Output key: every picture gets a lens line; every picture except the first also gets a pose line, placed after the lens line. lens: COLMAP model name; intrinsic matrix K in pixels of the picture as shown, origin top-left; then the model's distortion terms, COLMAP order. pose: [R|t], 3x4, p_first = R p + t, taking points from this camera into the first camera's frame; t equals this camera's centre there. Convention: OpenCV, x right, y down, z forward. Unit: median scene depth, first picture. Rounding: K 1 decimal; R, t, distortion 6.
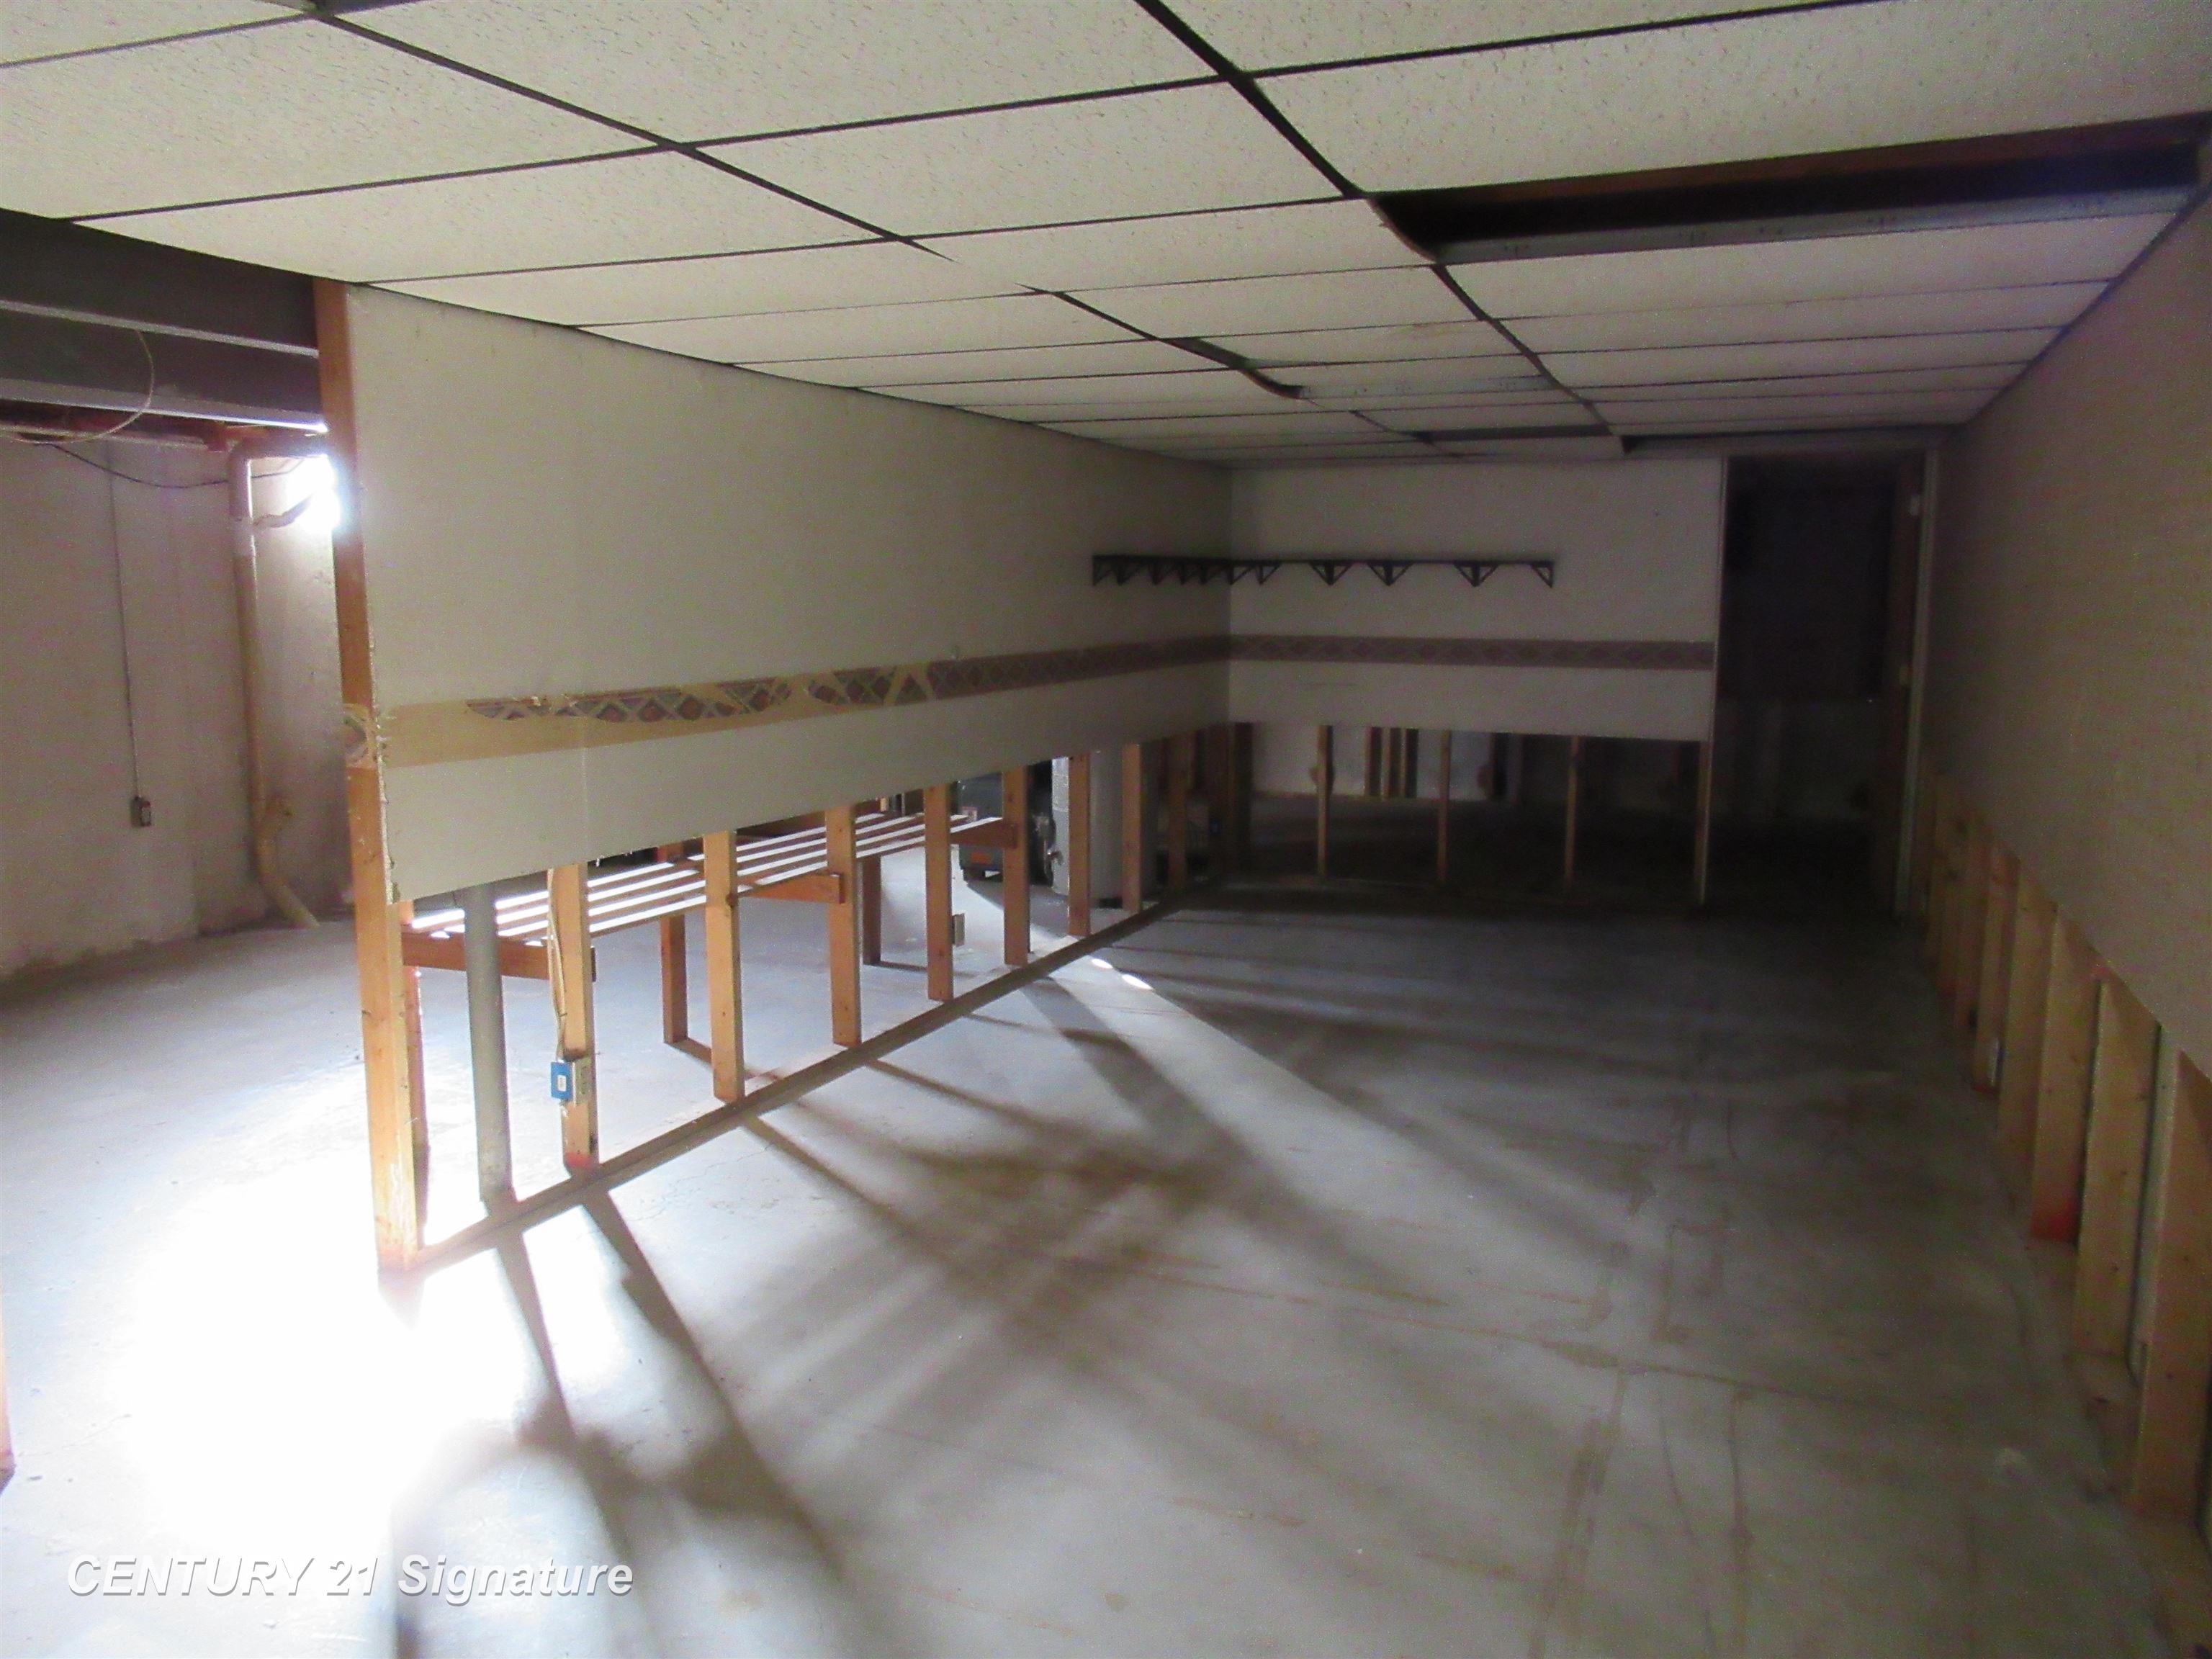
lens RADIAL K [[1666.1, 0, 1109.1], [0, 1666.1, 829.6], [0, 0, 1]] dist [-0.002518, 0.010628]
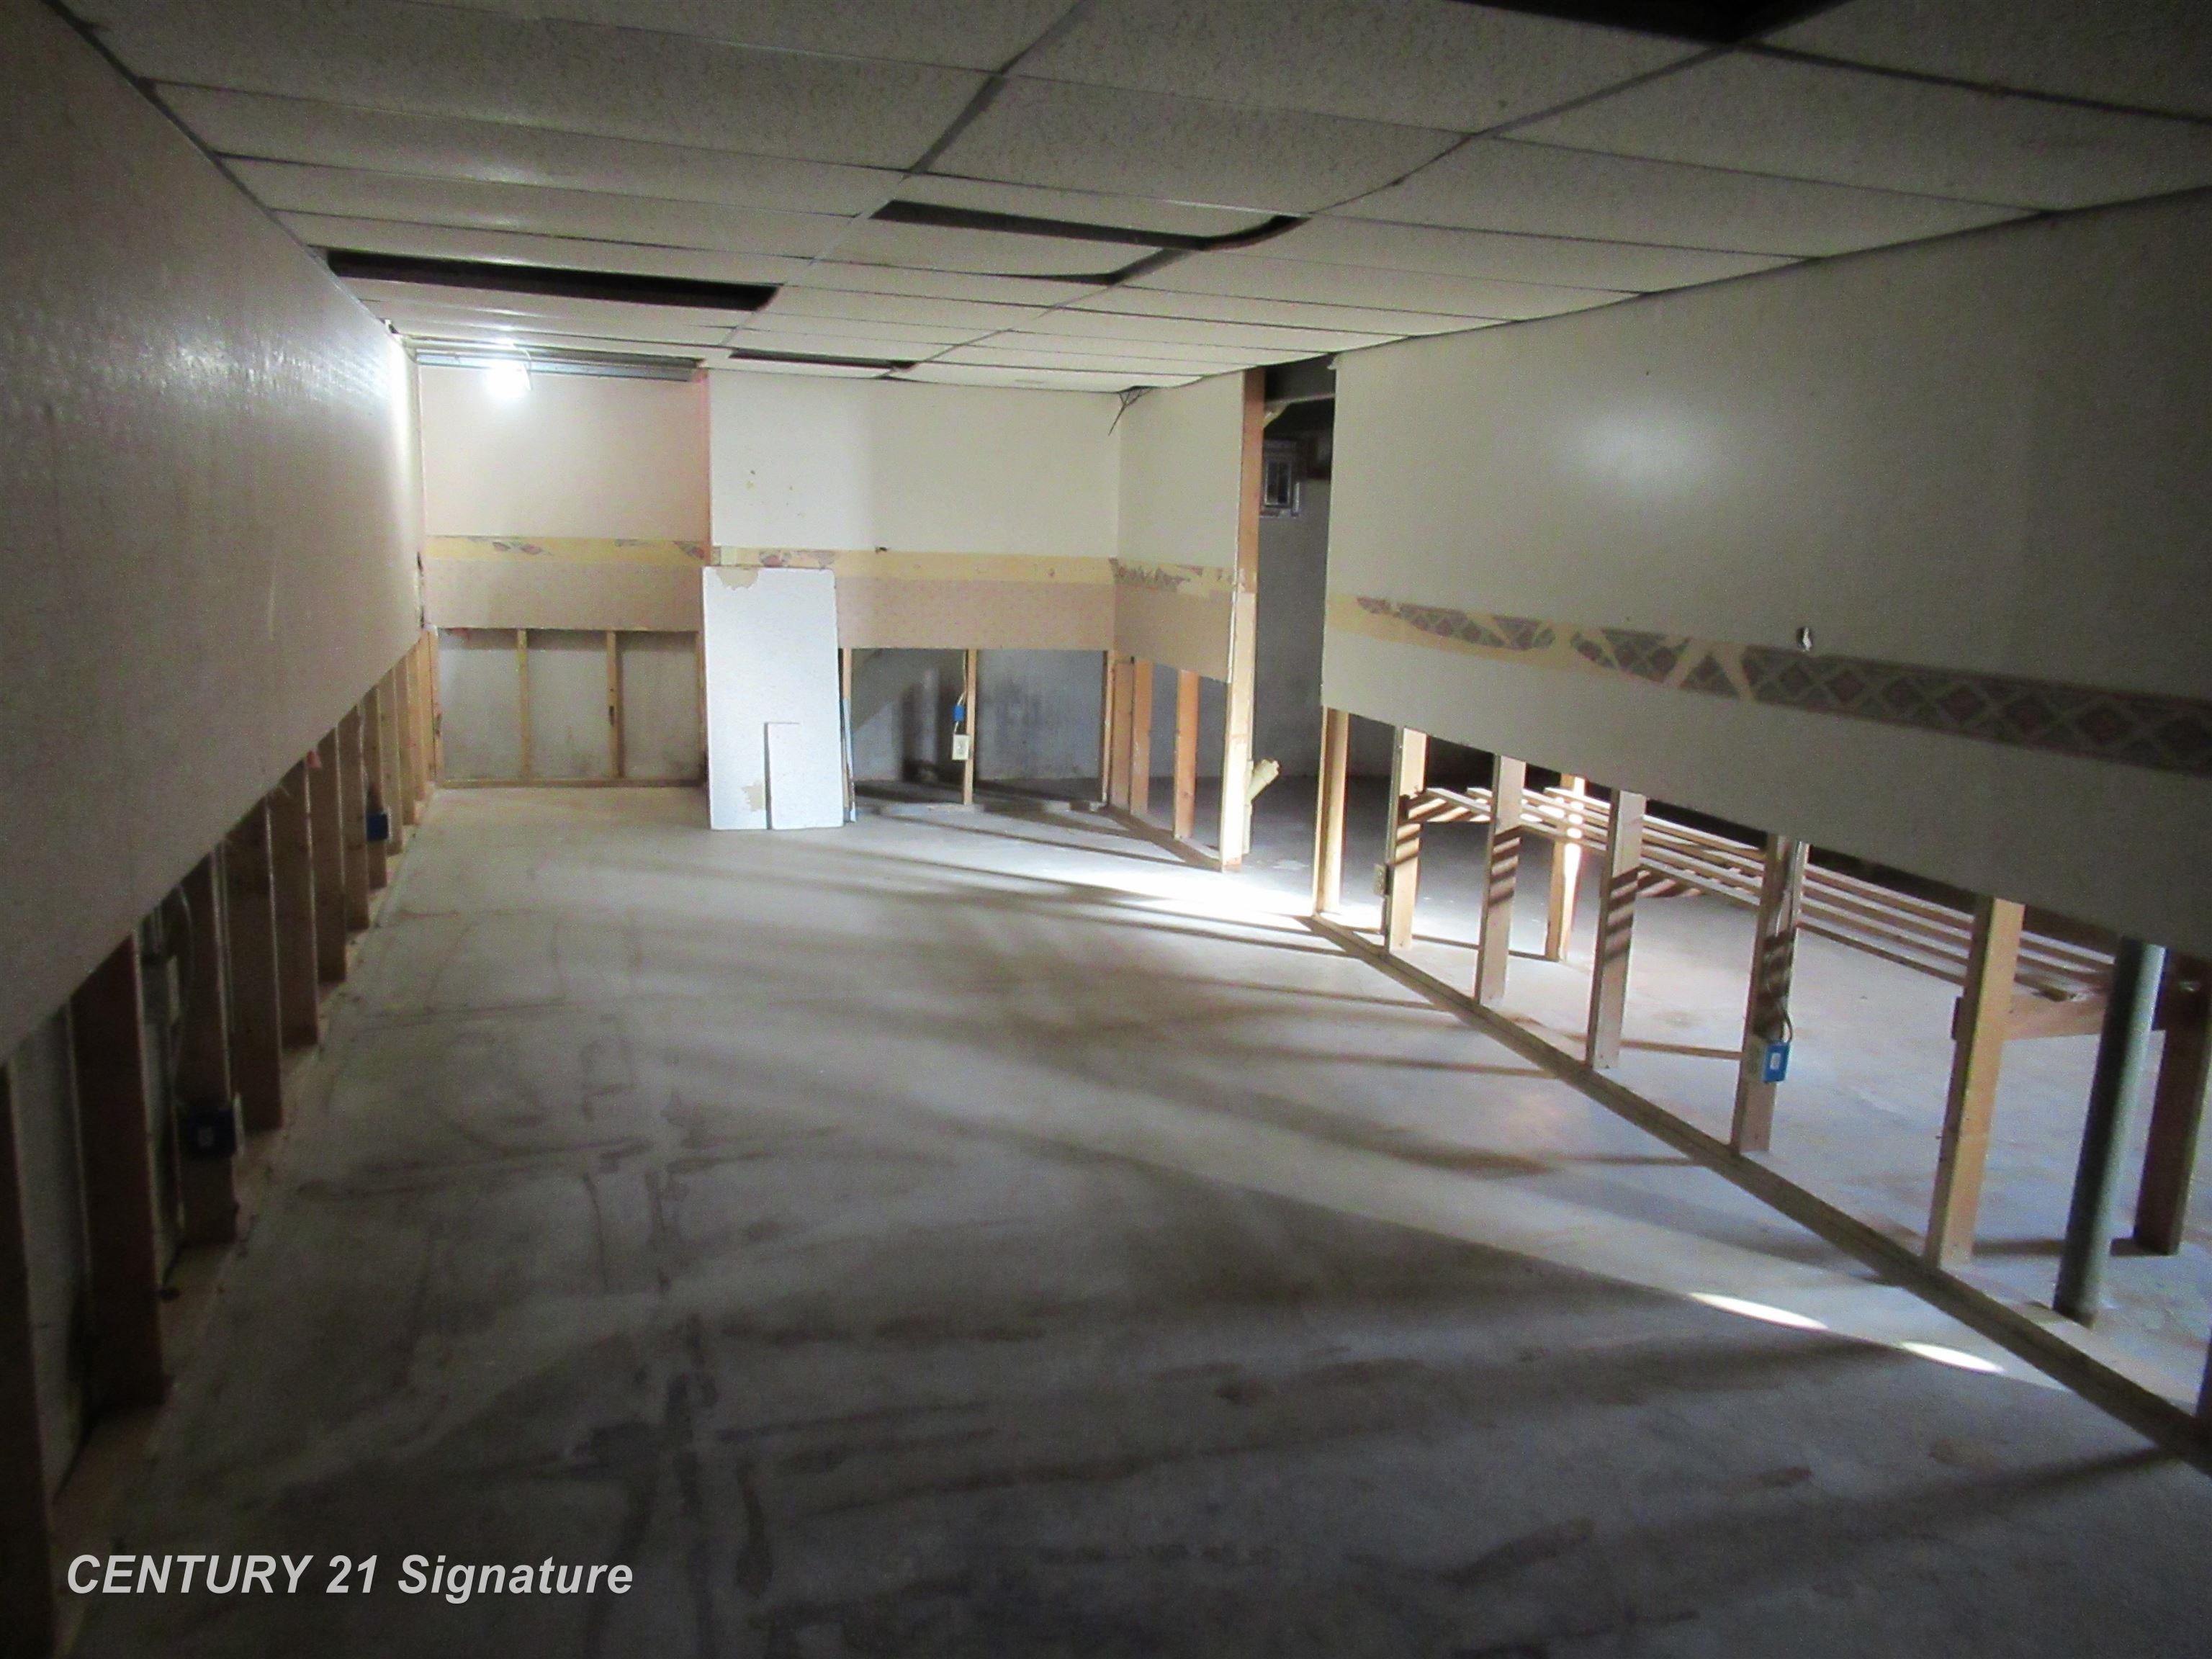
lens RADIAL K [[1666.1, 0, 1111.8], [0, 1666.1, 831.8], [0, 0, 1]] dist [-0.002518, 0.010628]
pose [[-0.761514, 0.076625, -0.643604, 0.688441], [-0.144877, 0.947740, 0.284253, -0.231480], [0.631750, 0.309706, -0.710616, 1.681668]]
